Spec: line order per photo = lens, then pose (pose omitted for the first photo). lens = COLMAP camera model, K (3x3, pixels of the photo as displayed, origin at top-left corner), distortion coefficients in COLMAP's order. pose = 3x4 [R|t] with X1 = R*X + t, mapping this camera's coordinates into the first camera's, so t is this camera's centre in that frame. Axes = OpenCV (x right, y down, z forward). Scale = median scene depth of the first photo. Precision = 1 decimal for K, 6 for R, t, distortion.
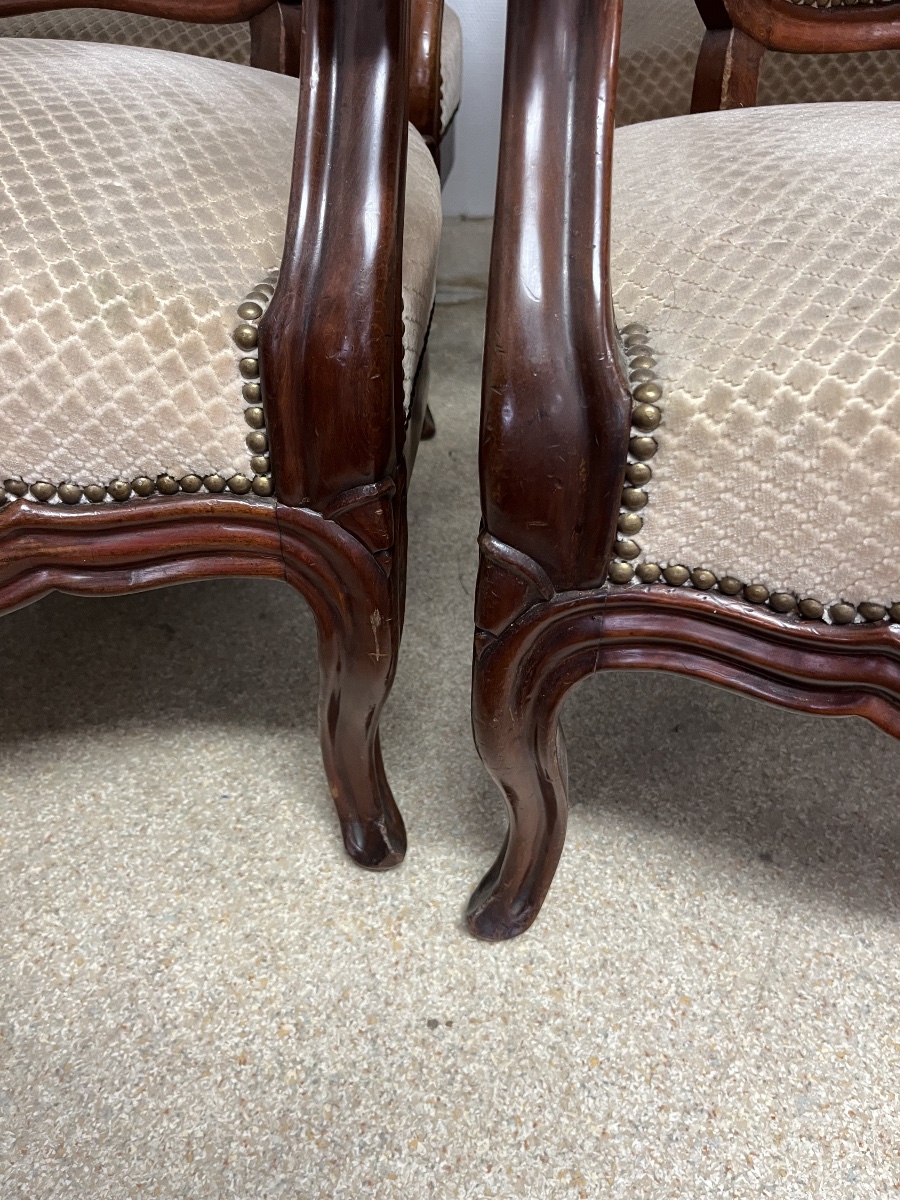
lens RADIAL K [[920.5, 0, 454.4], [0, 920.5, 610.2], [0, 0, 1]] dist [0.074169, -0.129055]
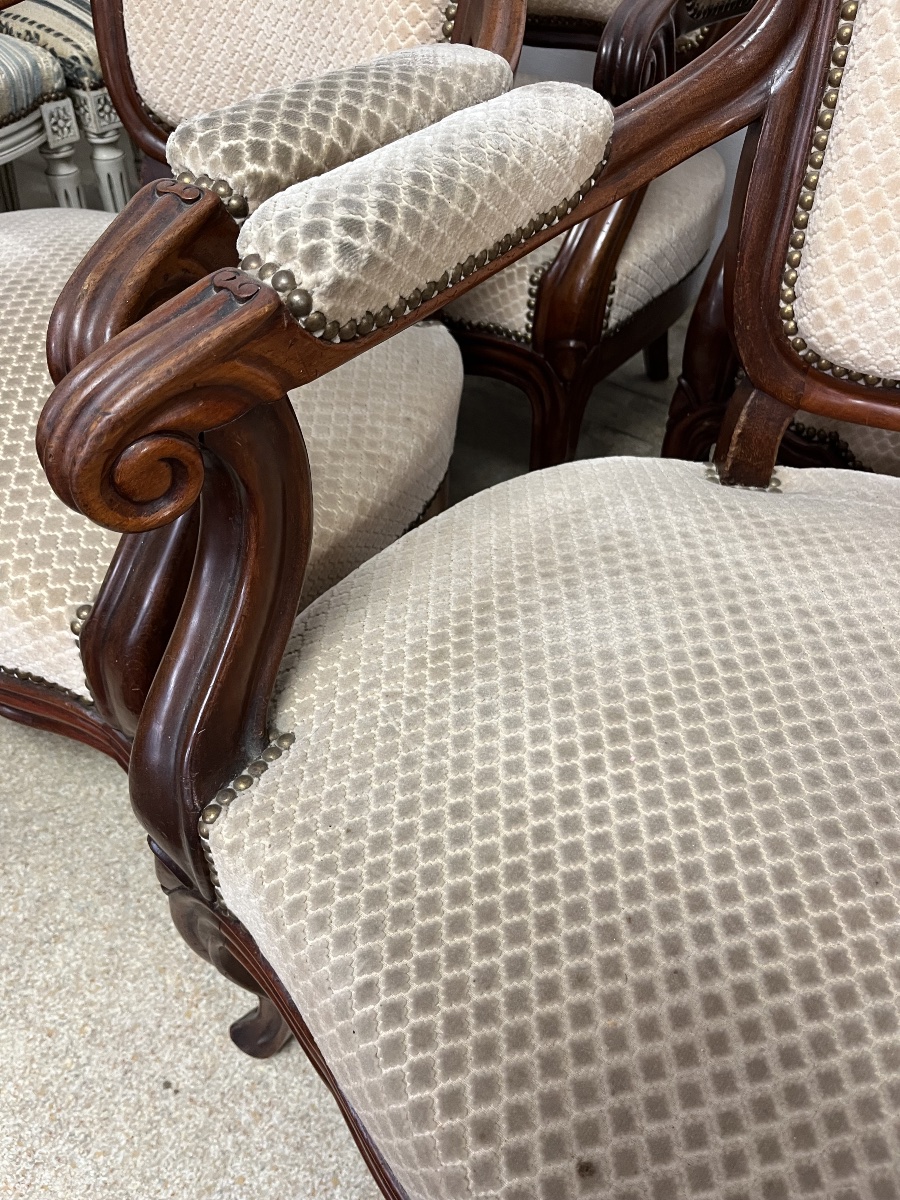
lens RADIAL K [[920.5, 0, 454.4], [0, 920.5, 610.2], [0, 0, 1]] dist [0.074169, -0.129055]
pose [[0.852342, 0.371392, -0.368213, 0.572141], [-0.338504, 0.928459, 0.152904, -0.535862], [0.398657, -0.005685, 0.917082, -0.055256]]
